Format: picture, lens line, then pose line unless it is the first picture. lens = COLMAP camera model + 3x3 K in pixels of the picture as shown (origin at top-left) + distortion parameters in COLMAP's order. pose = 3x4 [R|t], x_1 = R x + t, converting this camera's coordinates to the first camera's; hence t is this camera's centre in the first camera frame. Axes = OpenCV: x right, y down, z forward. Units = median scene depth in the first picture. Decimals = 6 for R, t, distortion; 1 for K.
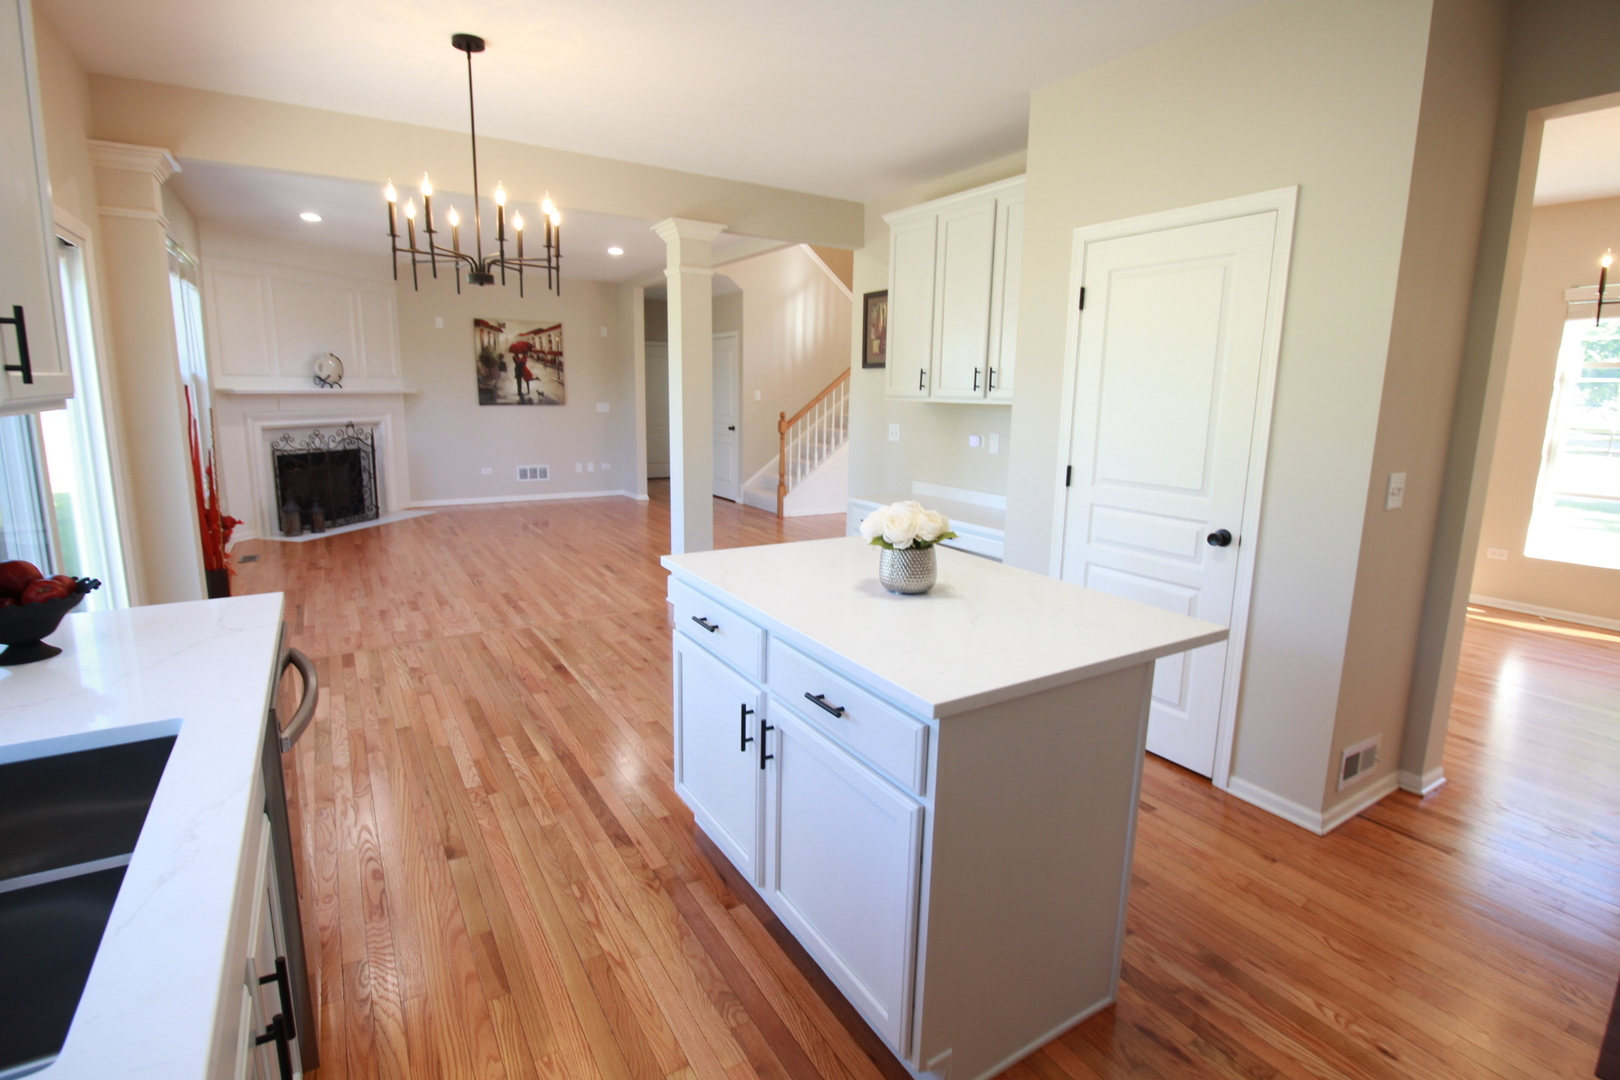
lens RADIAL K [[757.8, 0, 806.0], [0, 757.8, 520.9], [0, 0, 1]] dist [0.000681, -0.009494]
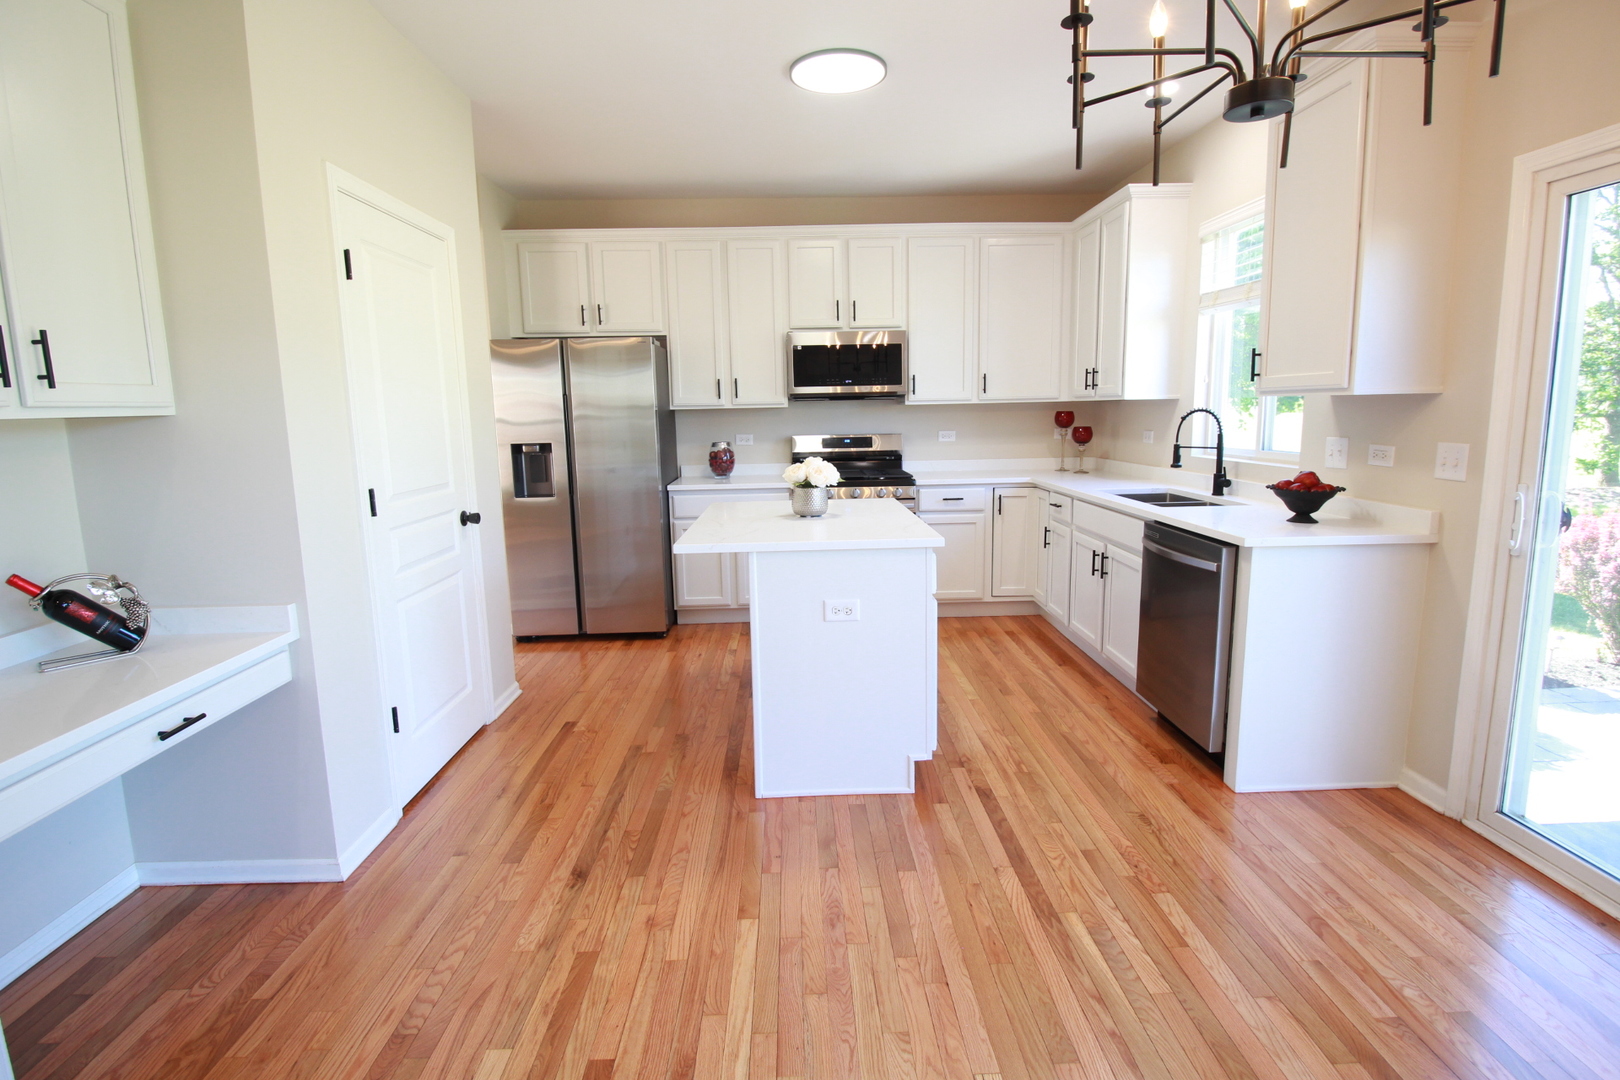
lens RADIAL K [[779.5, 0, 811.9], [0, 779.5, 526.7], [0, 0, 1]] dist [-0.000373, -0.011933]
pose [[-0.862527, -0.076601, 0.500180, -0.481353], [0.092056, 0.948226, 0.303963, -0.267834], [-0.497568, 0.308221, -0.810818, 1.642658]]
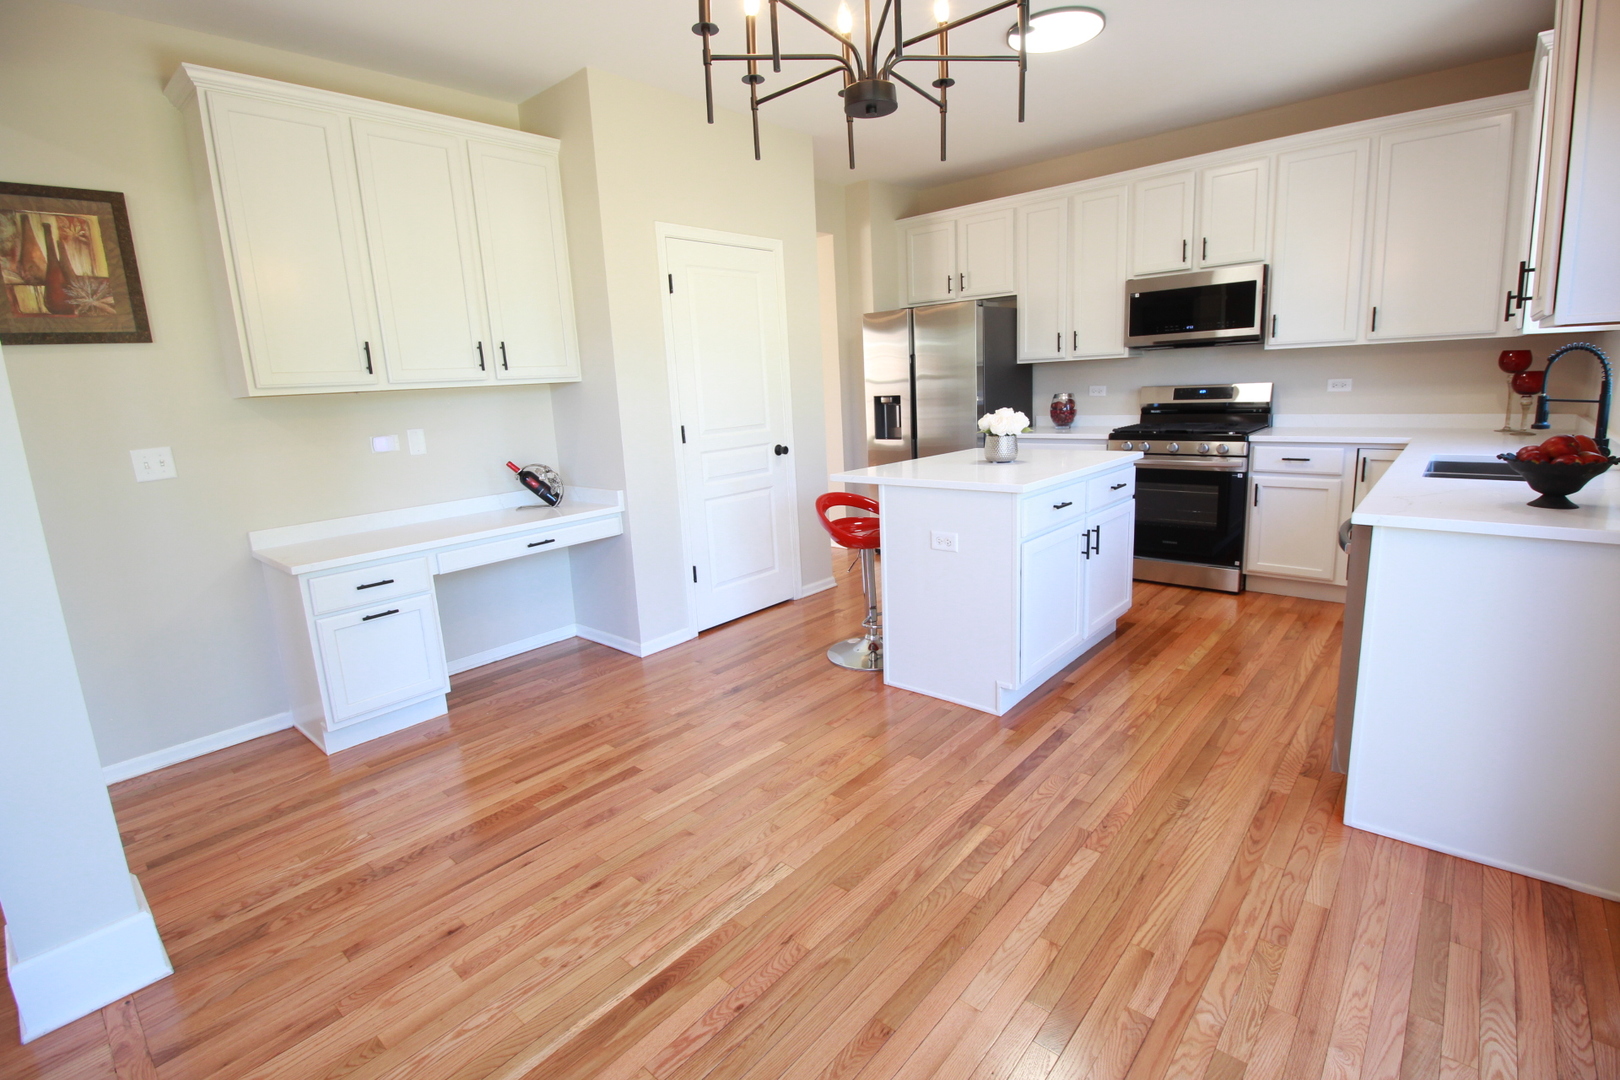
lens RADIAL K [[757.8, 0, 806.0], [0, 757.8, 520.9], [0, 0, 1]] dist [0.000681, -0.009494]
pose [[-0.279975, -0.178464, 0.943273, -0.986855], [0.209709, 0.947470, 0.241502, -0.206114], [-0.936822, 0.265427, -0.227843, 1.308879]]
